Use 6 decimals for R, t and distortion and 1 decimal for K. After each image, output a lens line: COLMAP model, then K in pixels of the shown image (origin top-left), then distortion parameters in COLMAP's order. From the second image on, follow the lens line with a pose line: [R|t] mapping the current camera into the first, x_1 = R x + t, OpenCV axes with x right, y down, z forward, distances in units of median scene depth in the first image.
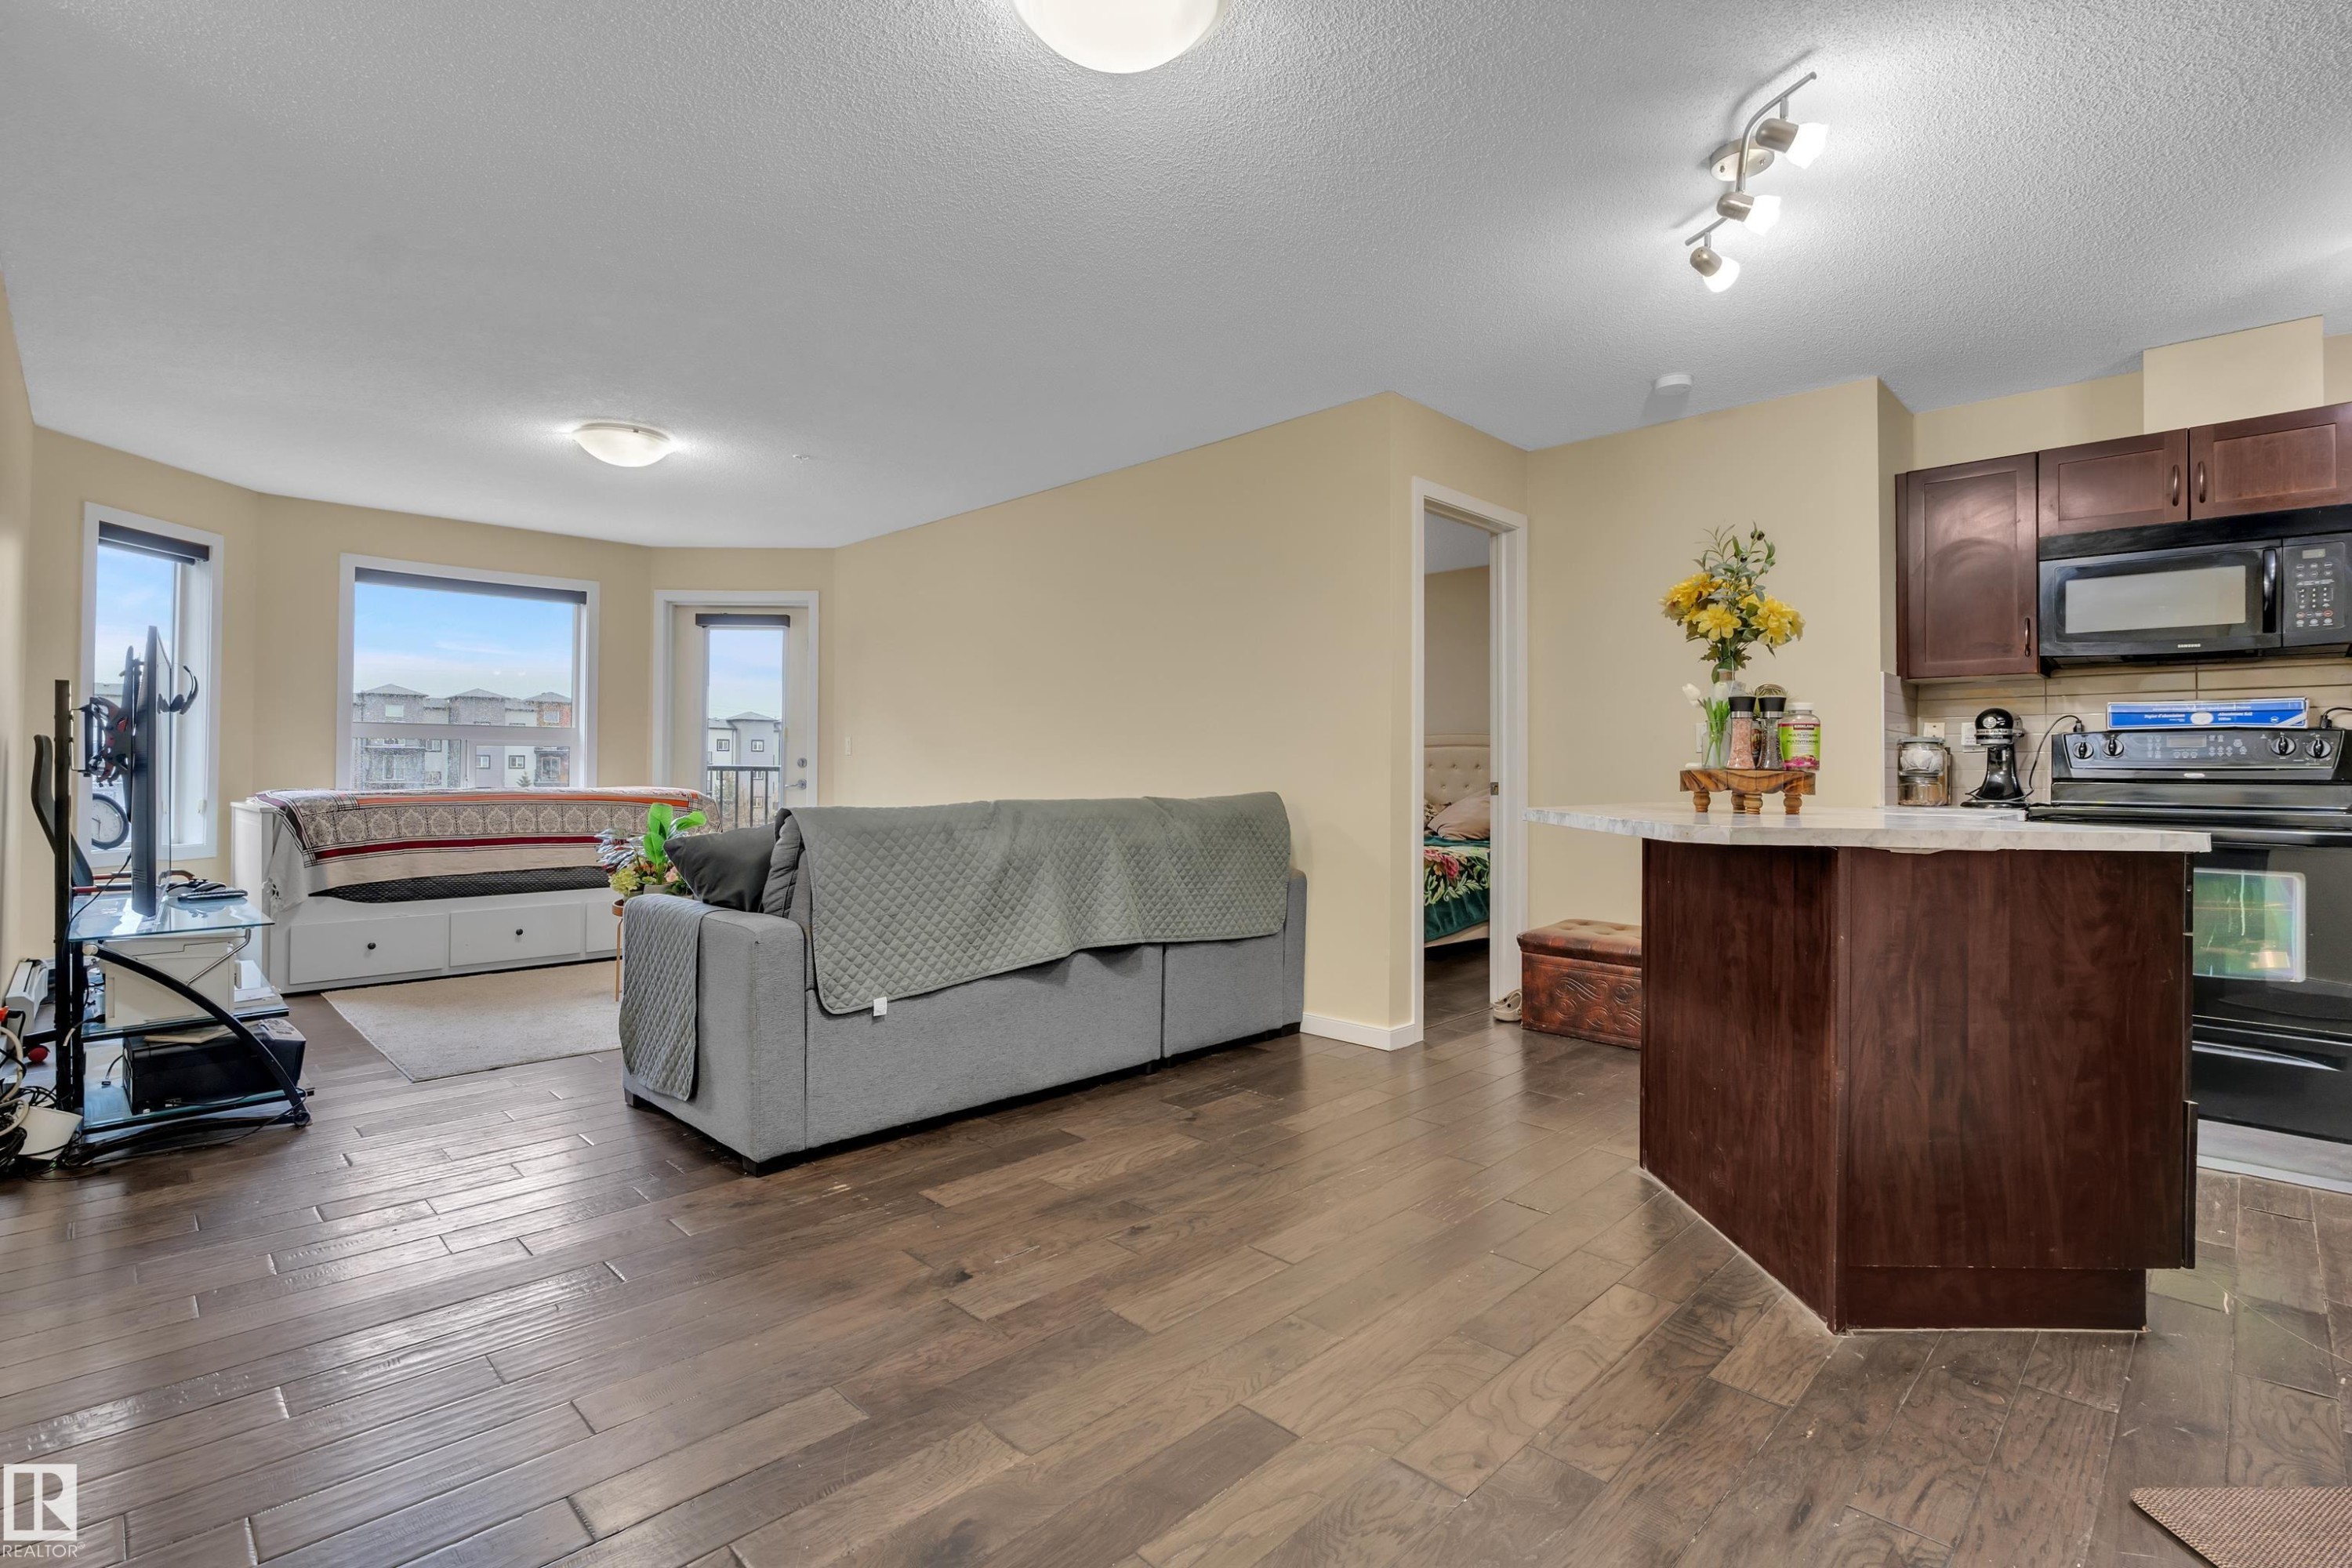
lens RADIAL K [[1108.7, 0, 1180.4], [0, 1108.7, 755.1], [0, 0, 1]] dist [-0.003075, -0.000645]
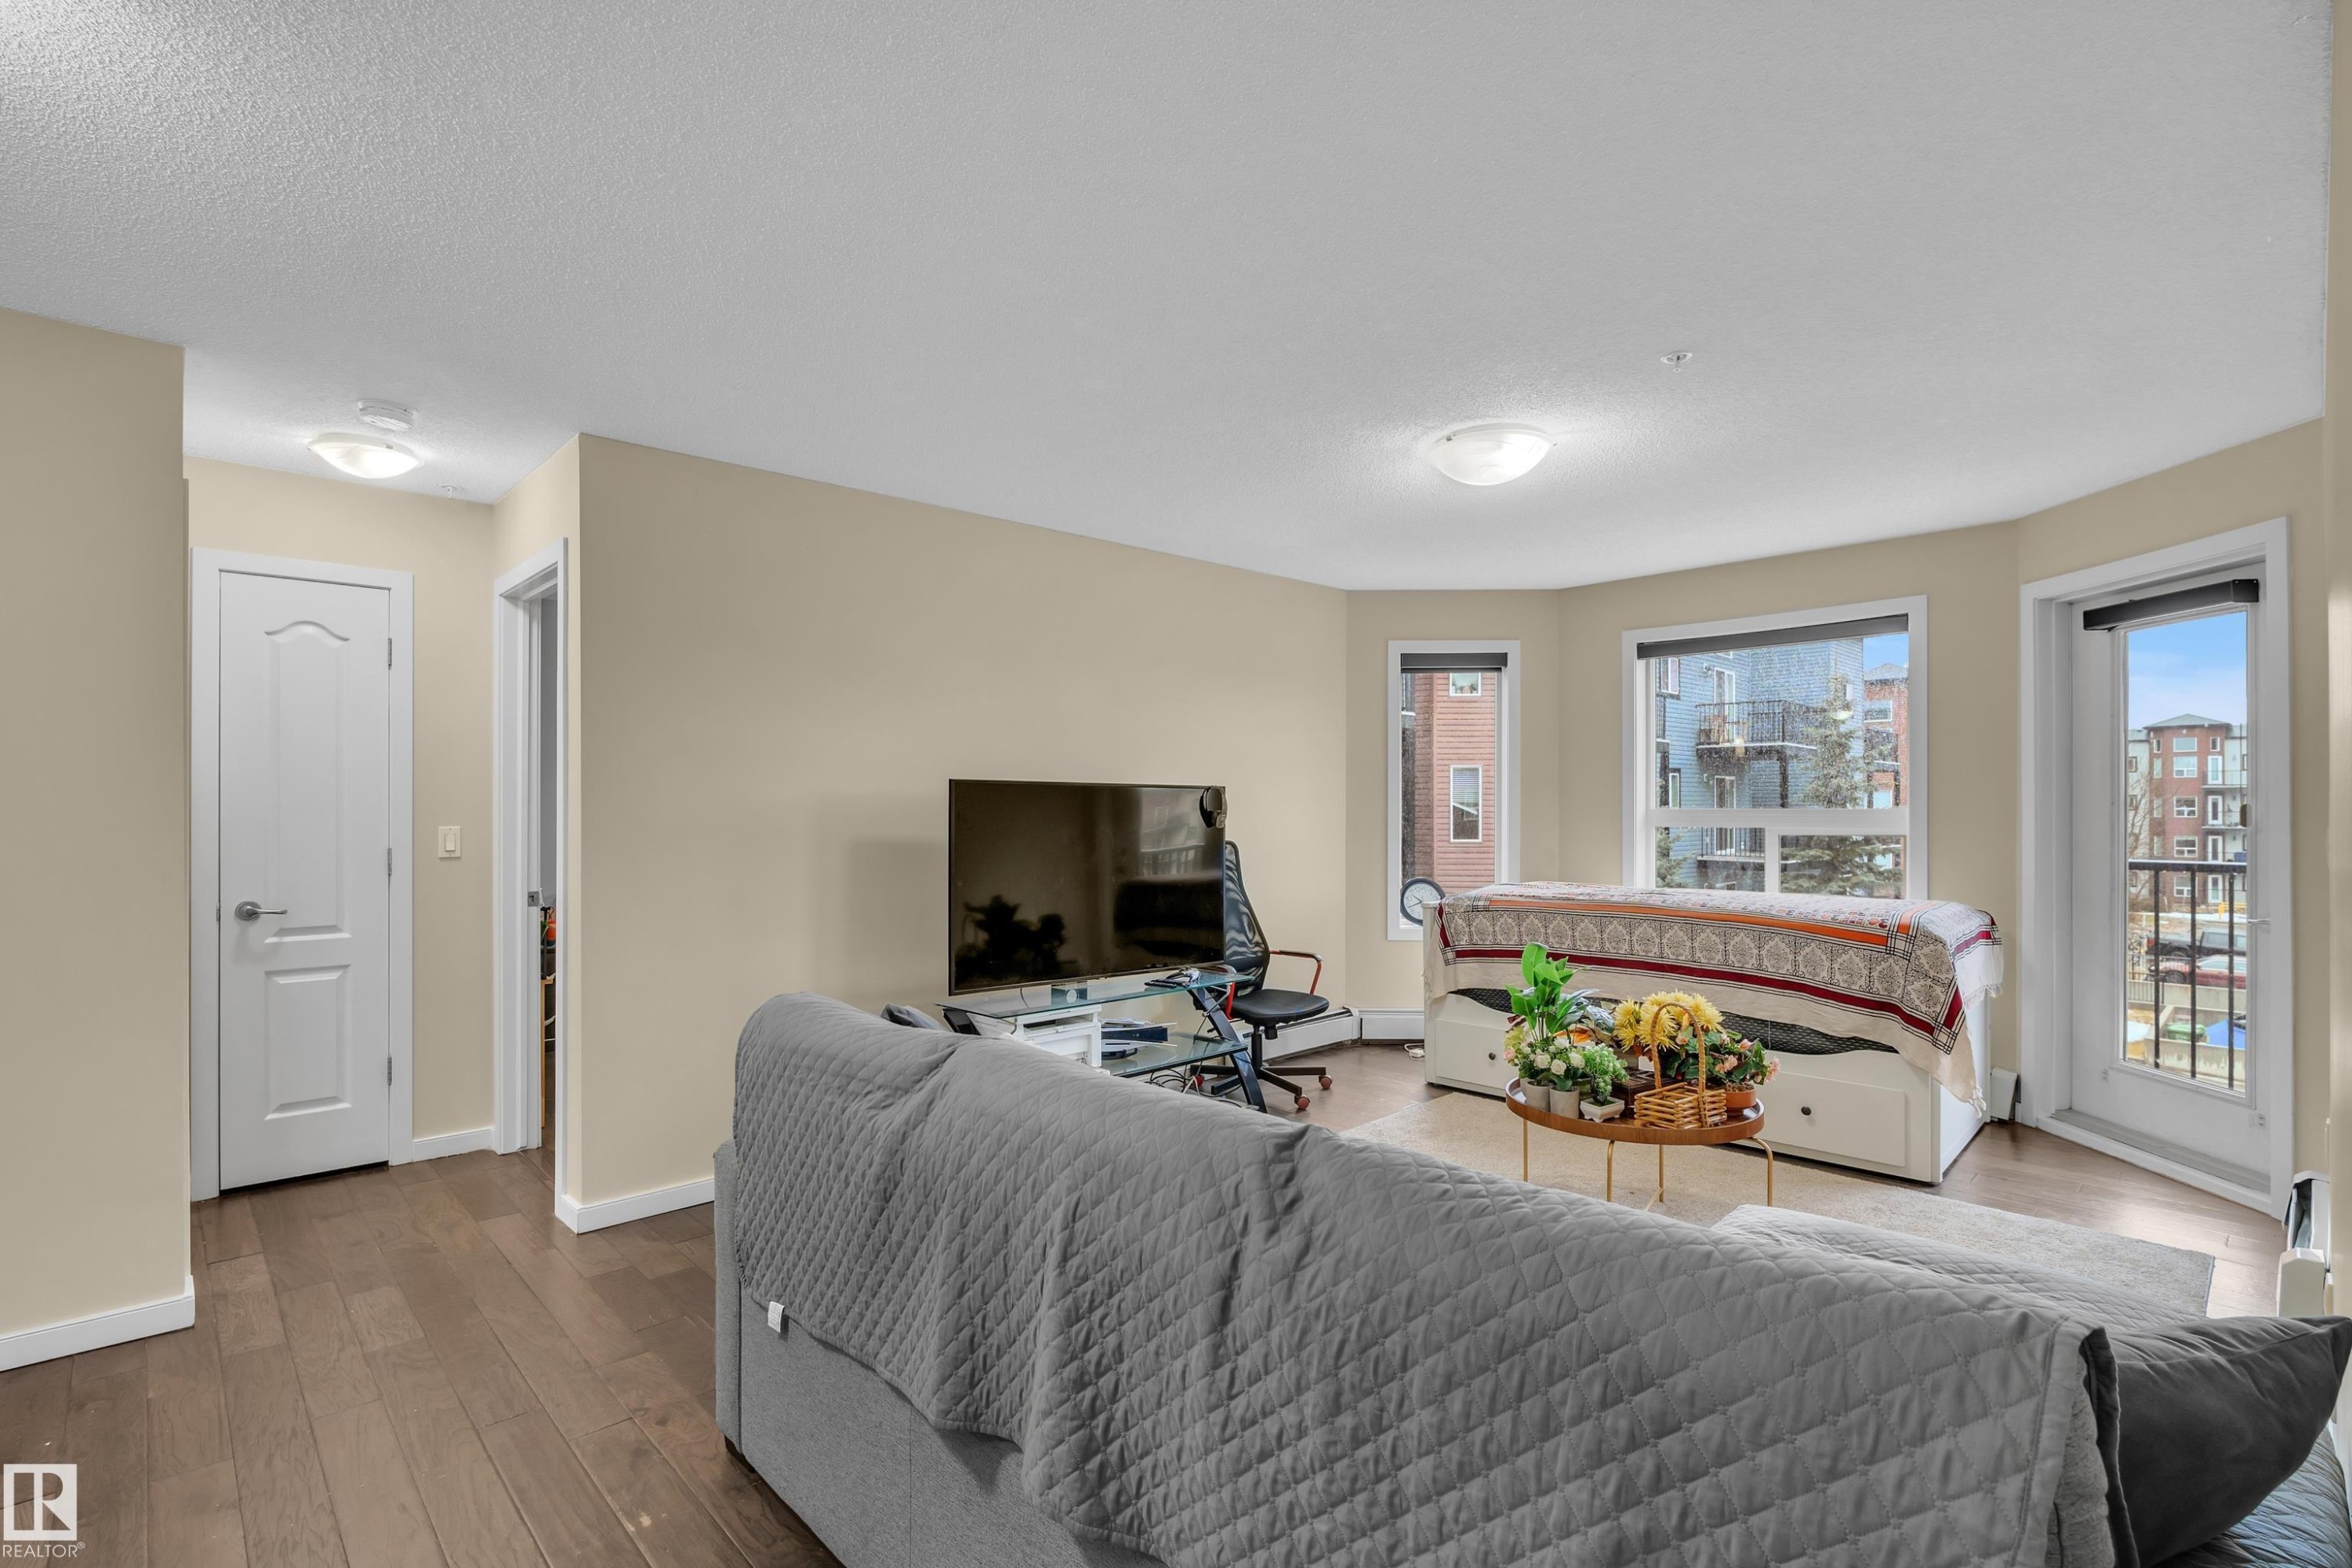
lens RADIAL K [[1094.2, 0, 1176.2], [0, 1094.2, 803.7], [0, 0, 1]] dist [-0.002877, -0.000505]
pose [[-0.015092, -0.007286, -0.999860, 0.192979], [0.015911, 0.999845, -0.007526, -0.038240], [0.999760, -0.016022, -0.014974, 0.693826]]
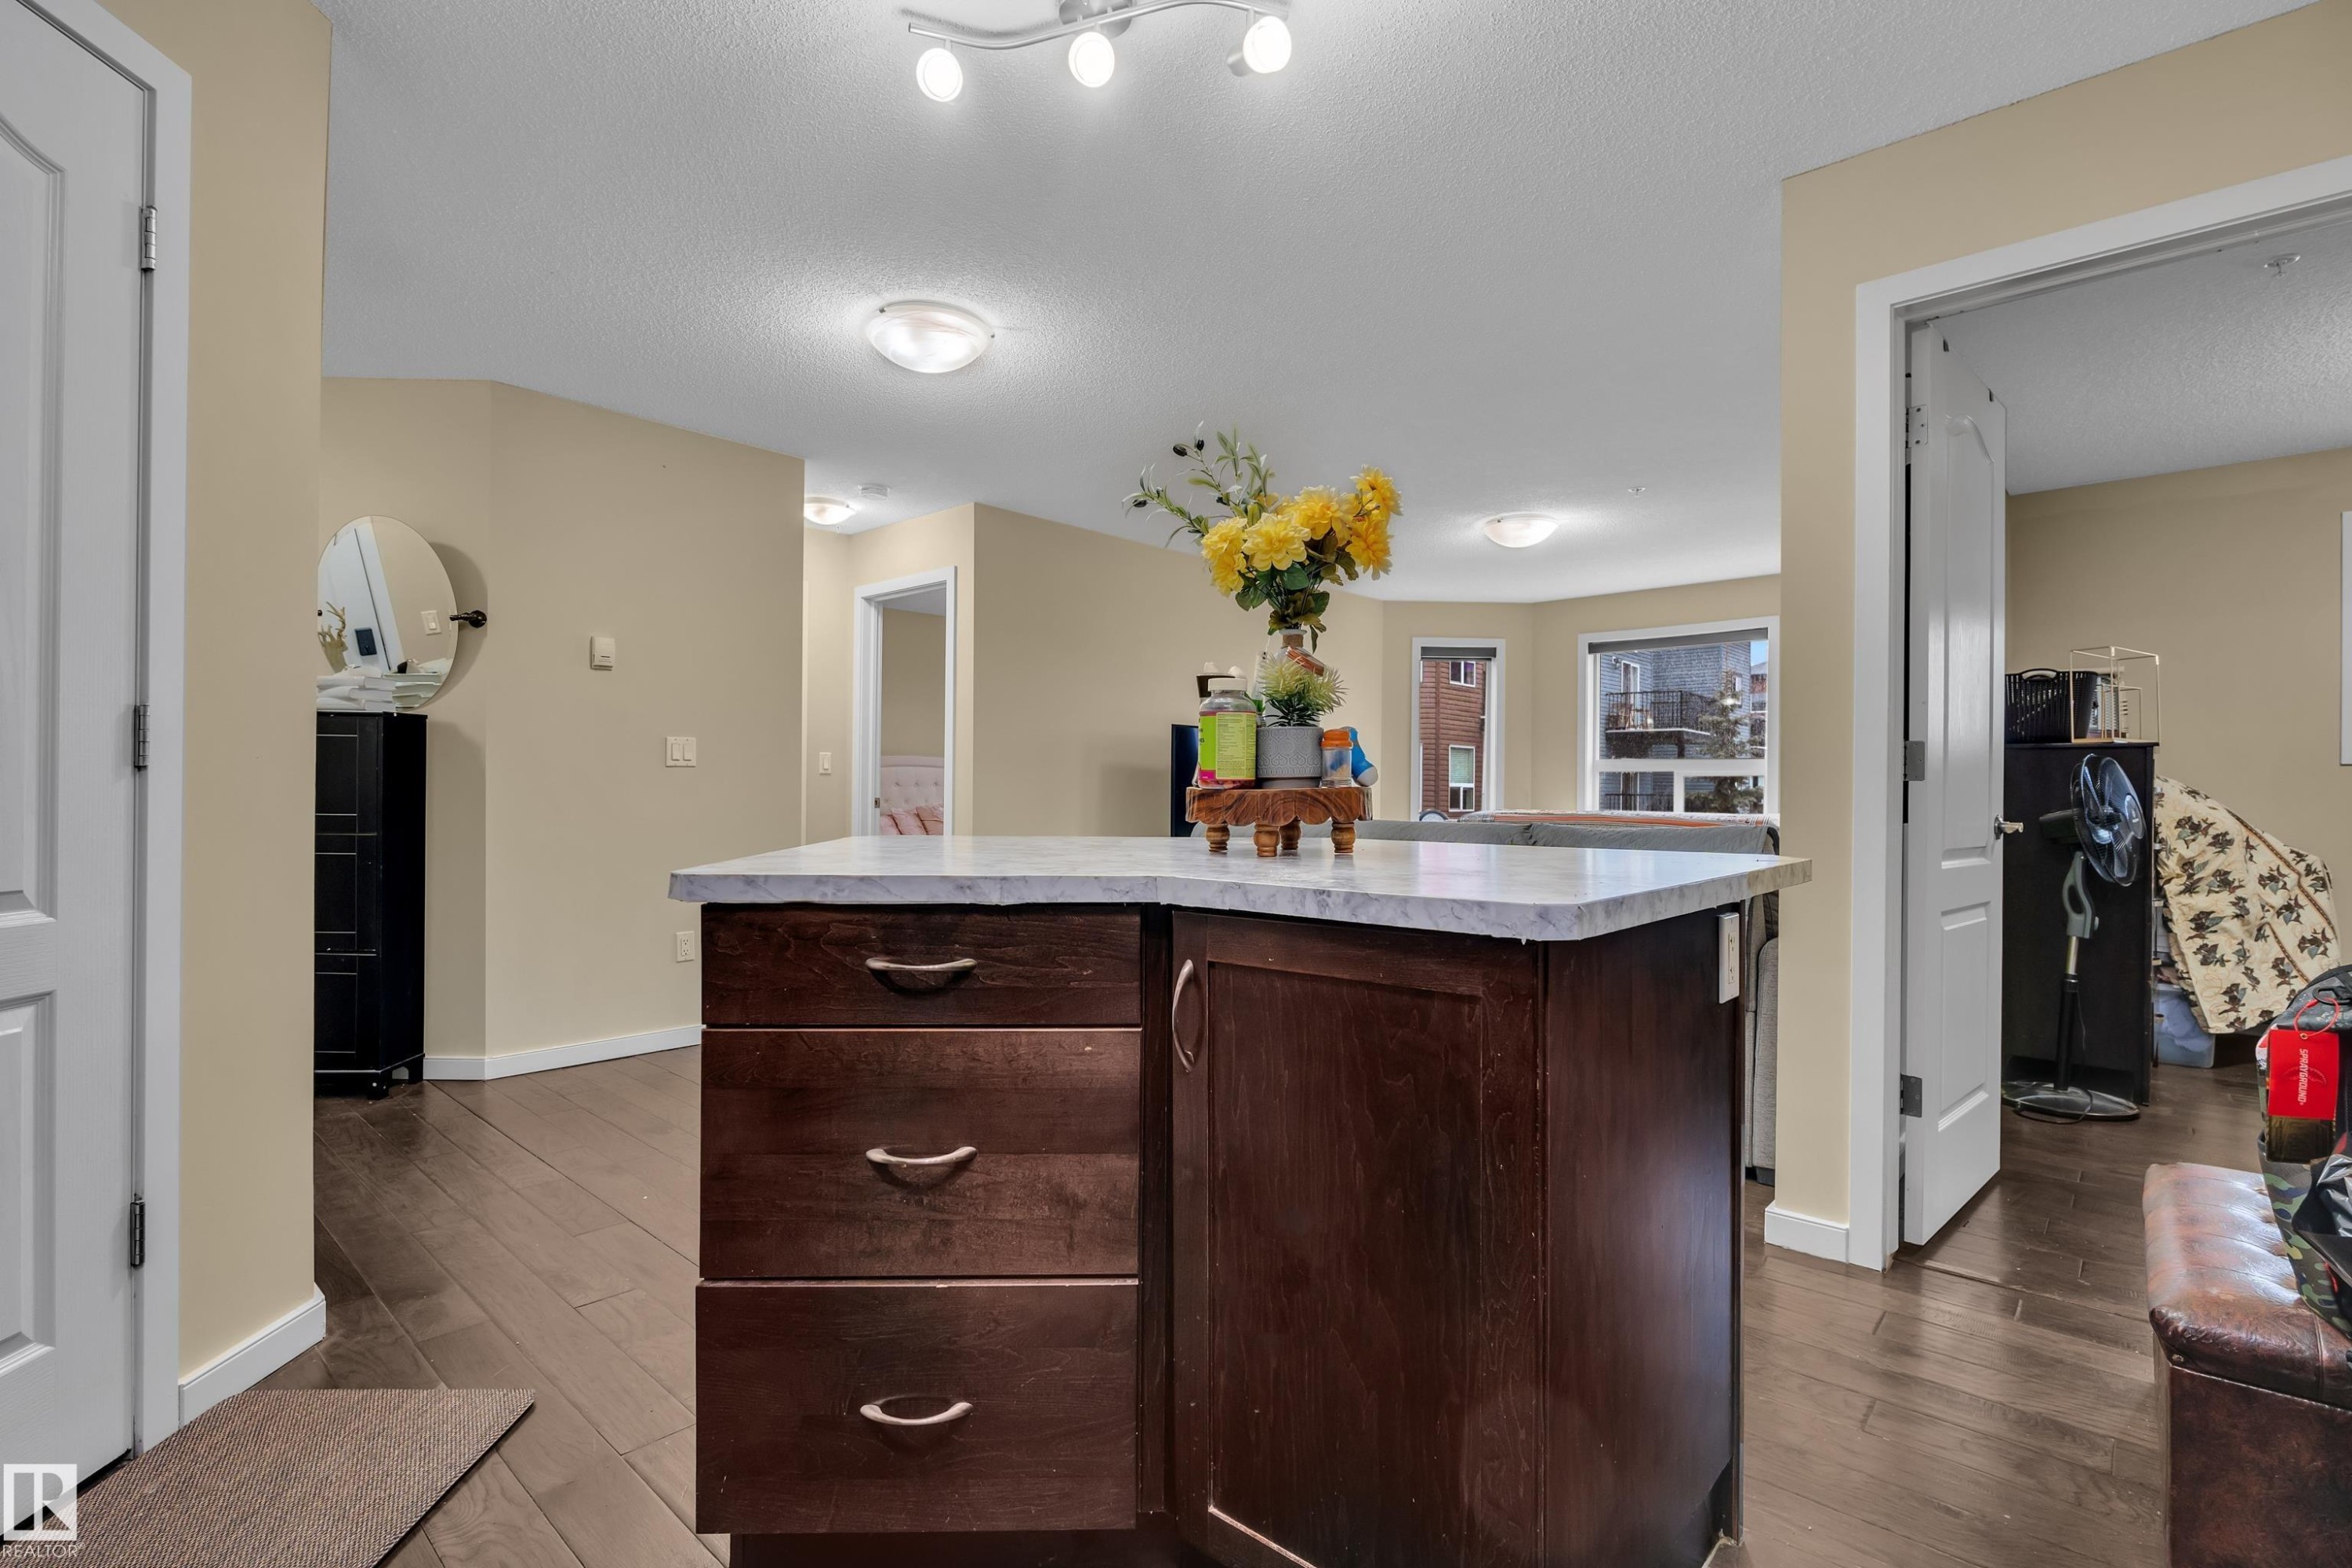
lens RADIAL K [[1079.7, 0, 1174.0], [0, 1079.7, 792.9], [0, 0, 1]] dist [0.000068, -0.000253]
pose [[0.054936, -0.000690, -0.998490, 0.577705], [0.006520, 0.999979, -0.000332, 0.008639], [0.998469, -0.006492, 0.054940, 0.476430]]
